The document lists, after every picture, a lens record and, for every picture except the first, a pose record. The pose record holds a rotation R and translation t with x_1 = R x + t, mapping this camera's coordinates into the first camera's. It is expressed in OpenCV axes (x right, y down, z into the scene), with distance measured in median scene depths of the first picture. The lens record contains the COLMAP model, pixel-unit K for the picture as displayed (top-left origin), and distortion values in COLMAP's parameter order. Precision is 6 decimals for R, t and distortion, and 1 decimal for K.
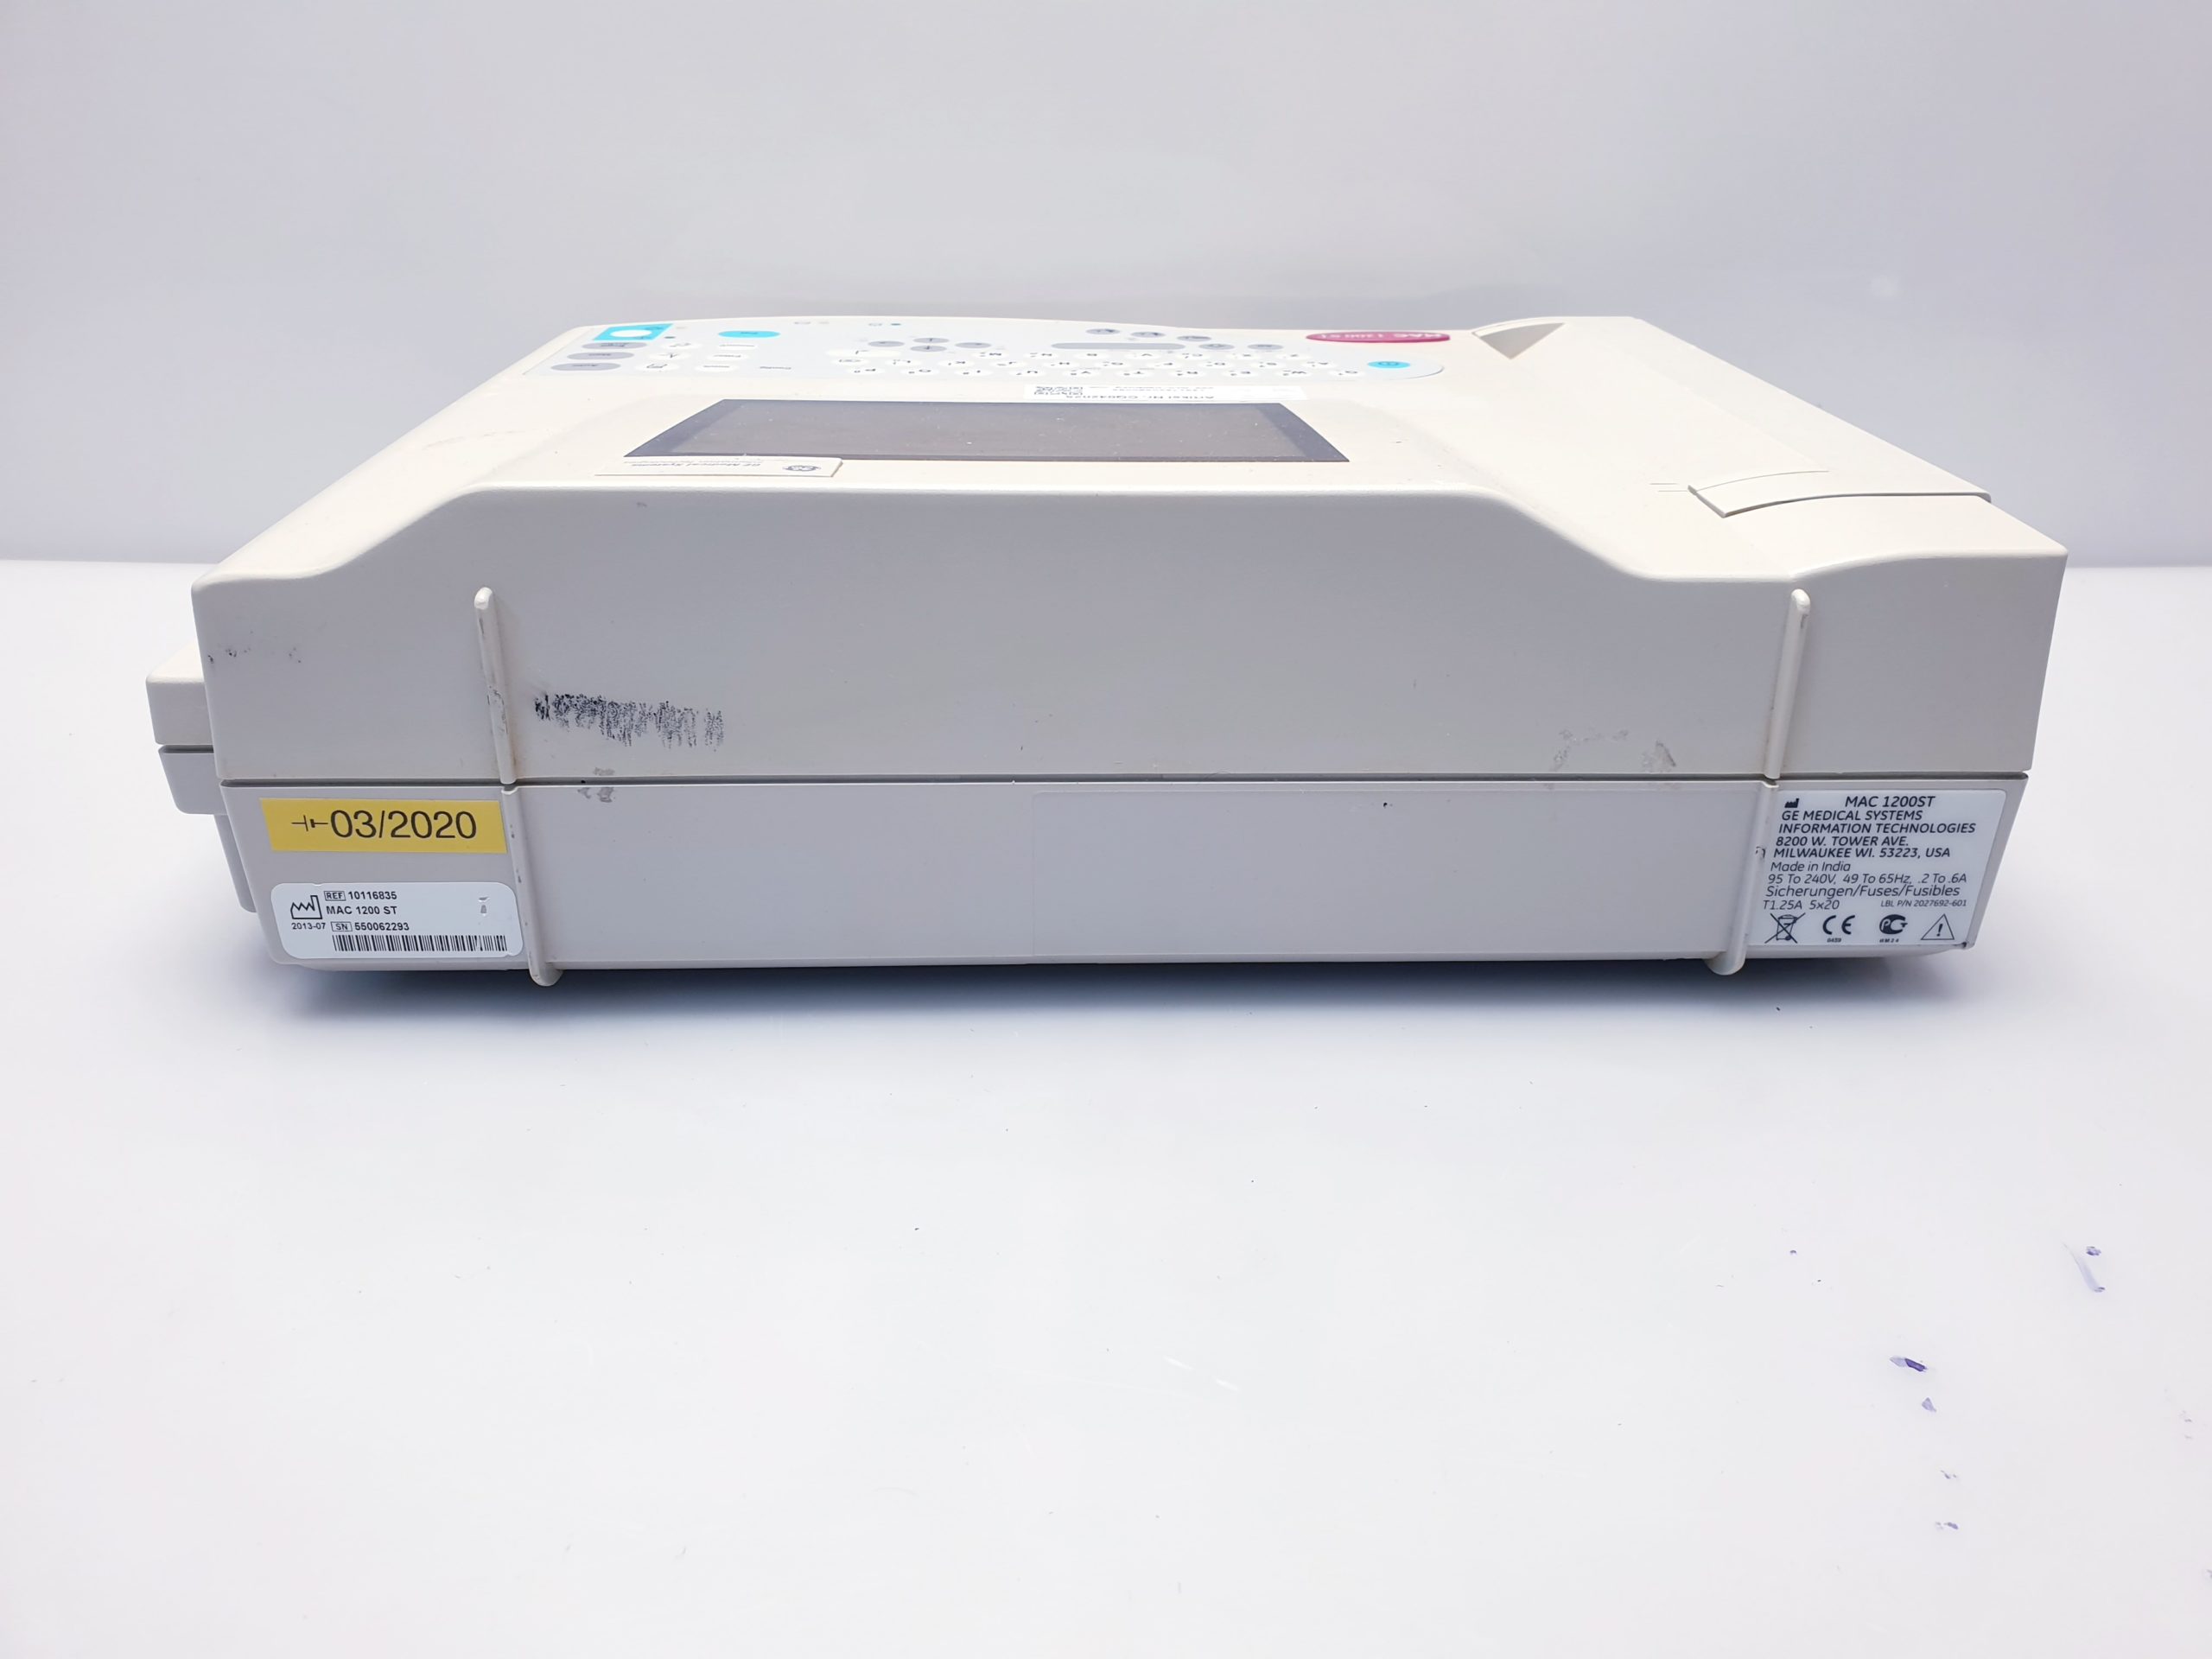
lens RADIAL K [[1693.4, 0, 1109.2], [0, 1693.4, 828.4], [0, 0, 1]] dist [0.054685, -0.059525]
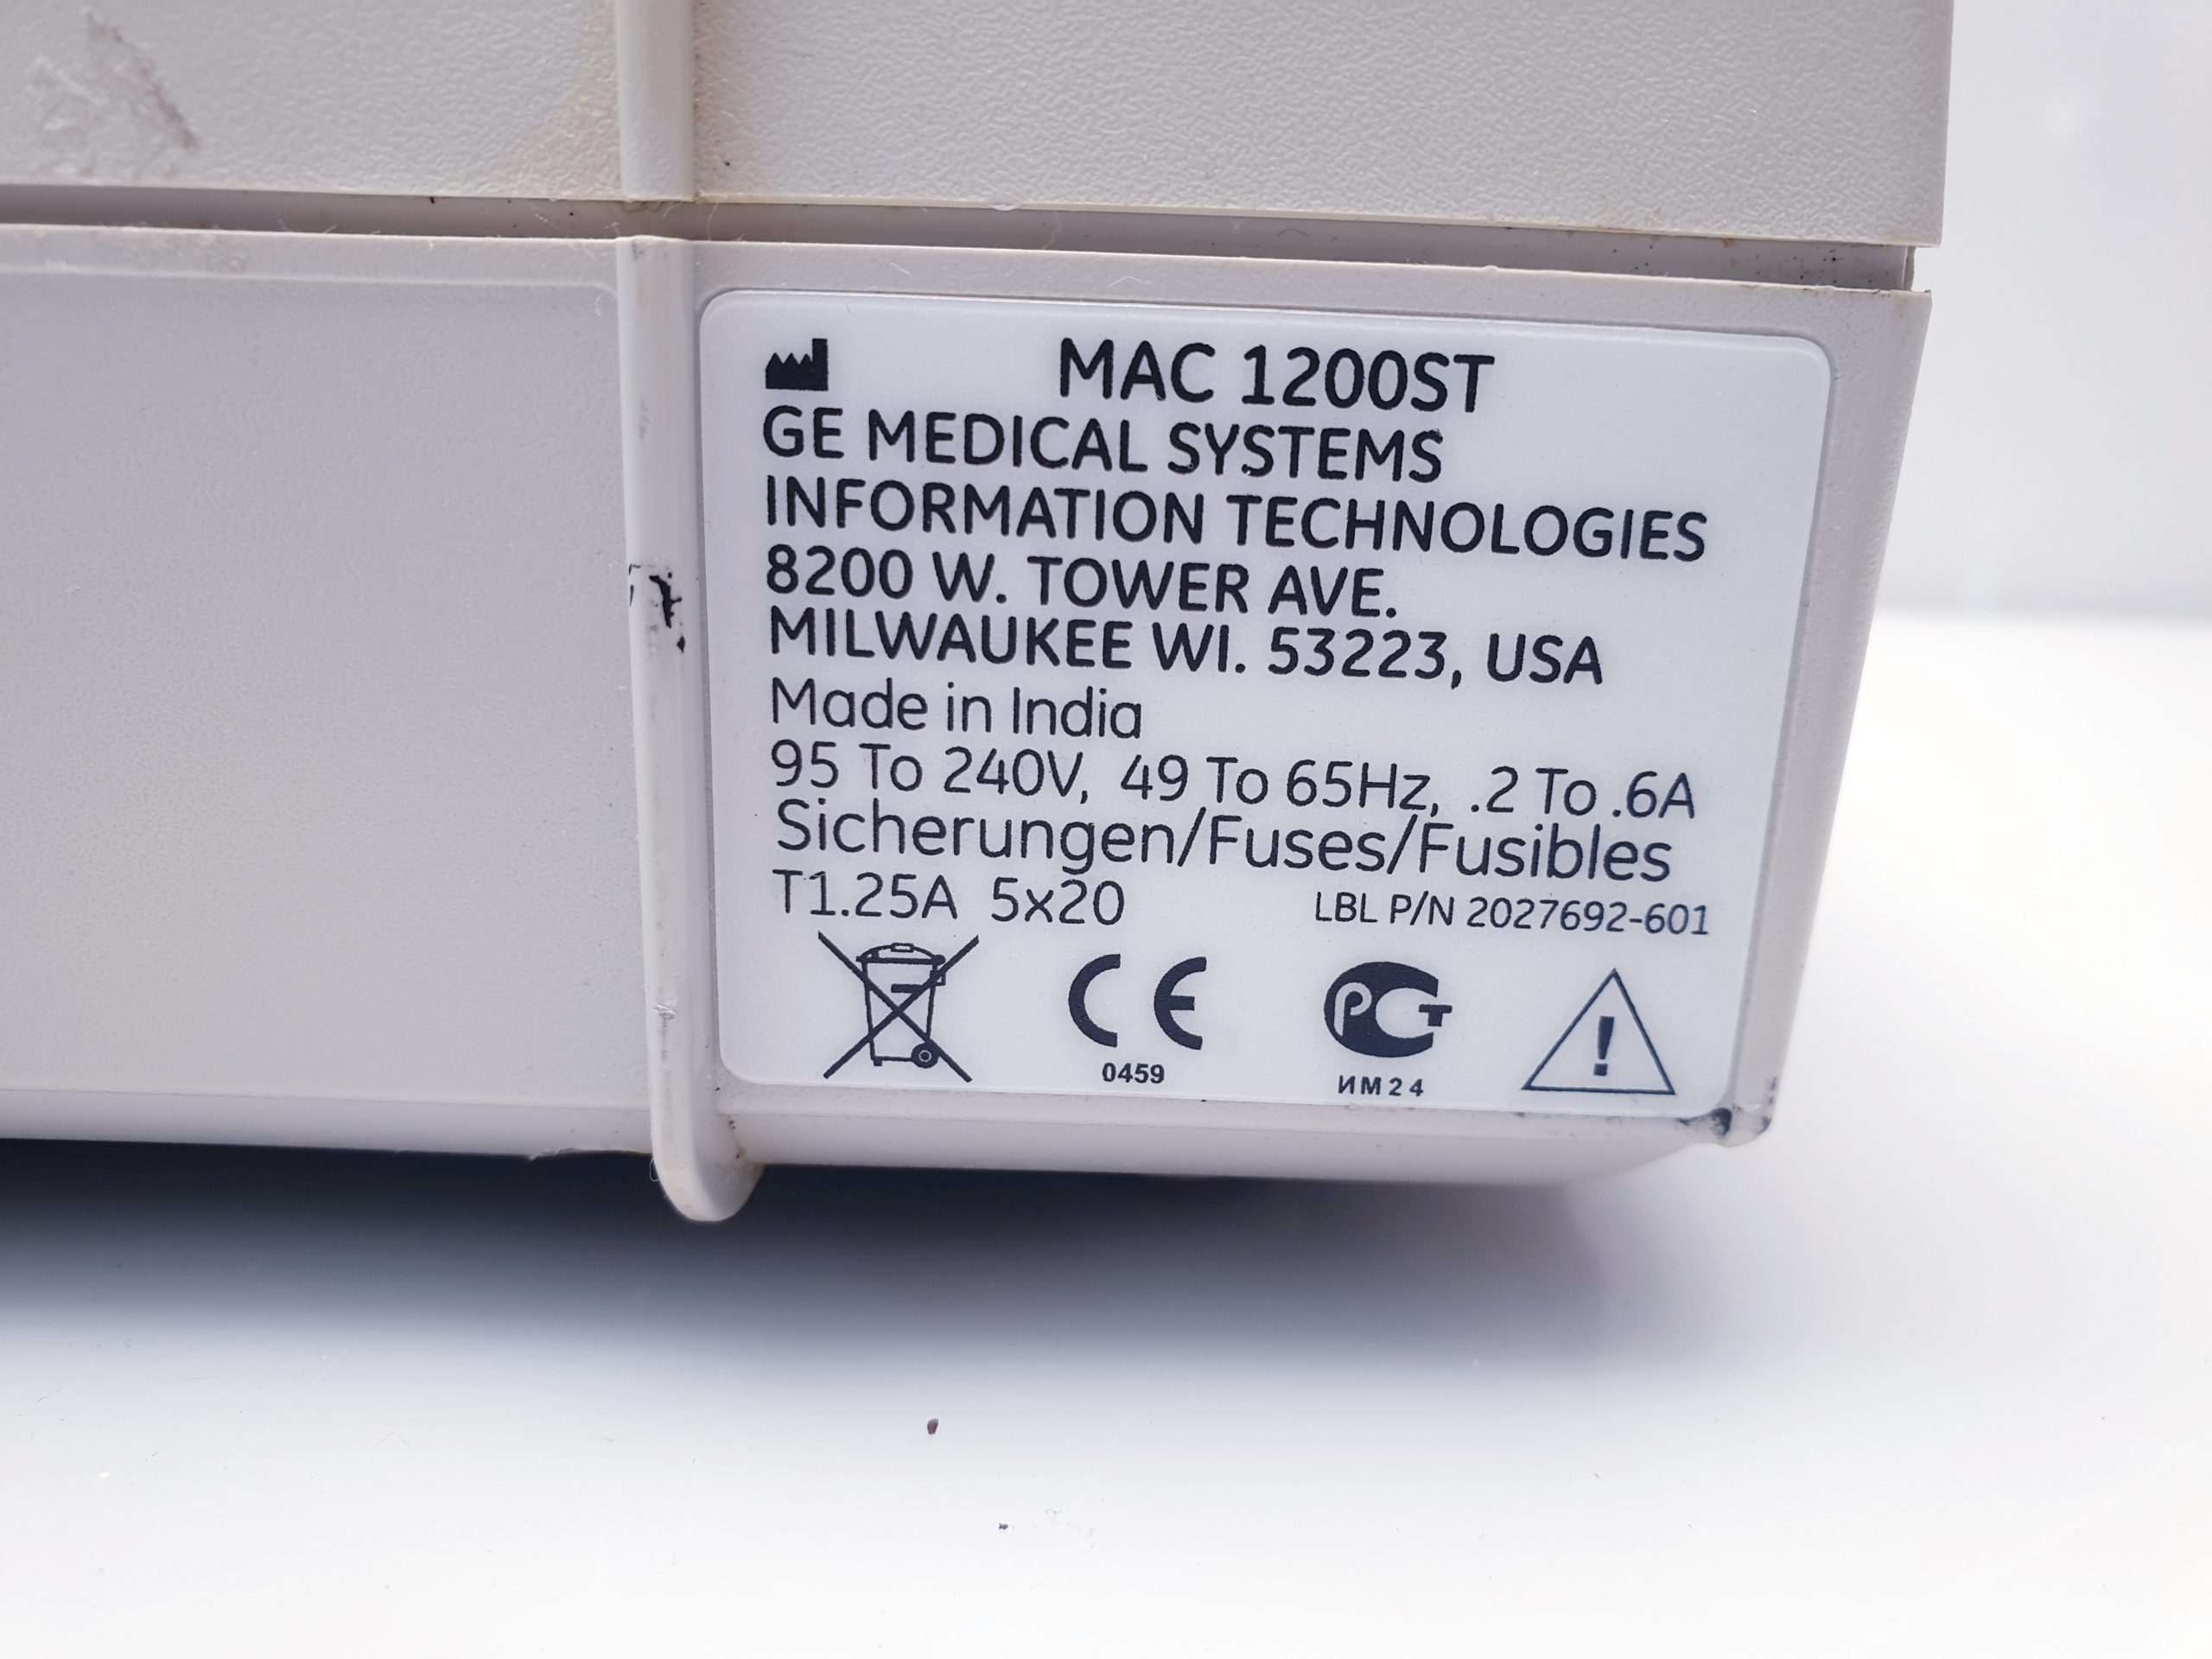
lens RADIAL K [[1693.4, 0, 1101.8], [0, 1693.4, 834.8], [0, 0, 1]] dist [0.054685, -0.059525]
pose [[0.998617, 0.029040, -0.043816, 0.438621], [-0.035746, 0.986308, -0.160996, 0.071997], [0.038541, 0.162339, 0.985982, 0.790084]]
